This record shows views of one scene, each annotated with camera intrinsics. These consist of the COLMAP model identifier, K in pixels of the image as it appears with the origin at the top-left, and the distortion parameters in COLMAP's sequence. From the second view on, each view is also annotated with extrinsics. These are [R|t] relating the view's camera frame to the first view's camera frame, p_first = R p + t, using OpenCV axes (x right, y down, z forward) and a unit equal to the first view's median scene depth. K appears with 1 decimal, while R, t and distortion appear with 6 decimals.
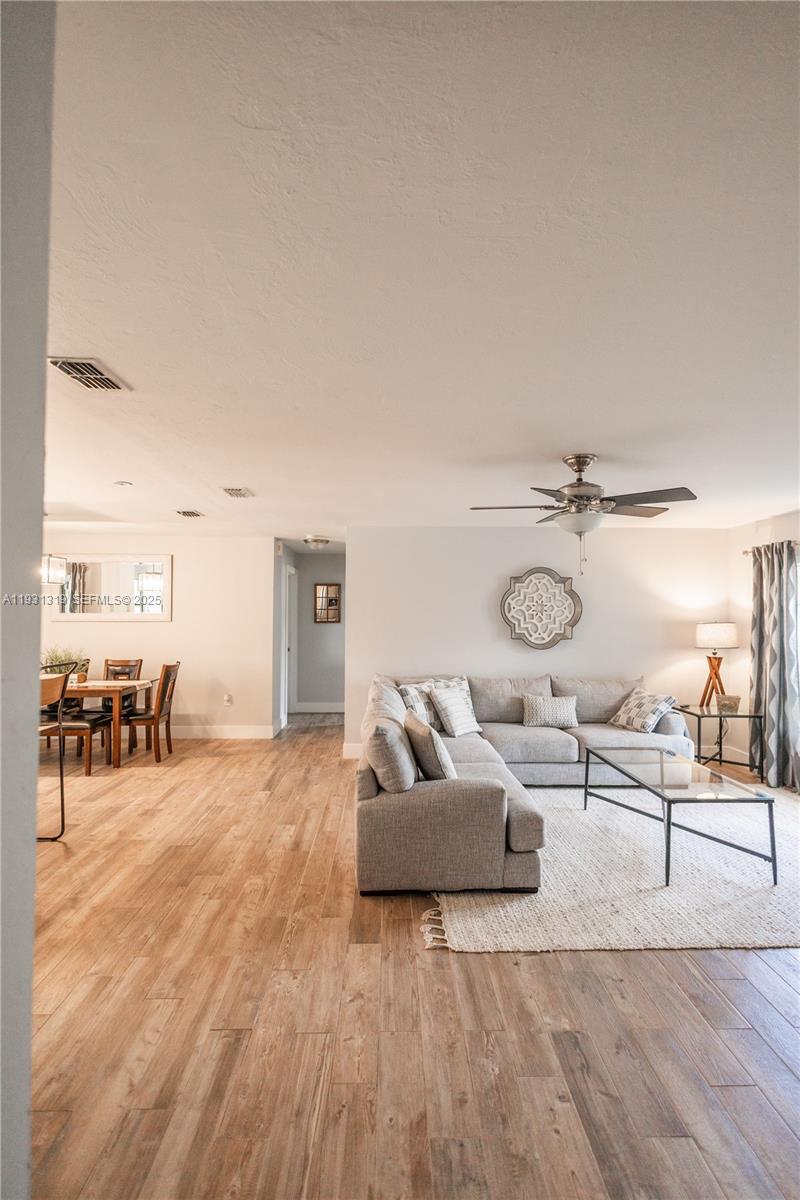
lens RADIAL K [[556.7, 0, 402.0], [0, 556.7, 601.7], [0, 0, 1]] dist [0.008153, -0.004969]
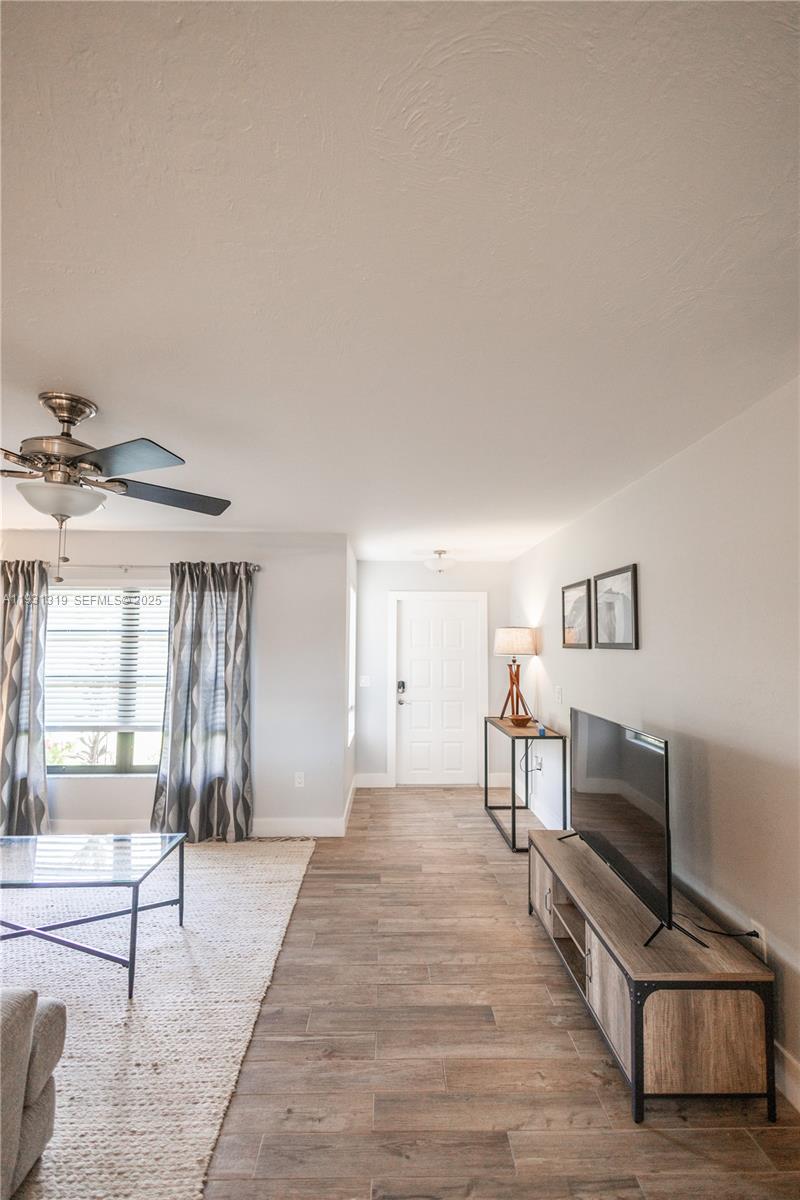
lens RADIAL K [[556.7, 0, 402.4], [0, 556.7, 600.4], [0, 0, 1]] dist [0.008153, -0.004969]
pose [[-0.001093, 0.073588, 0.997288, -0.311103], [-0.026521, 0.996936, -0.073592, 0.009954], [-0.999648, -0.026530, 0.000862, 0.600583]]
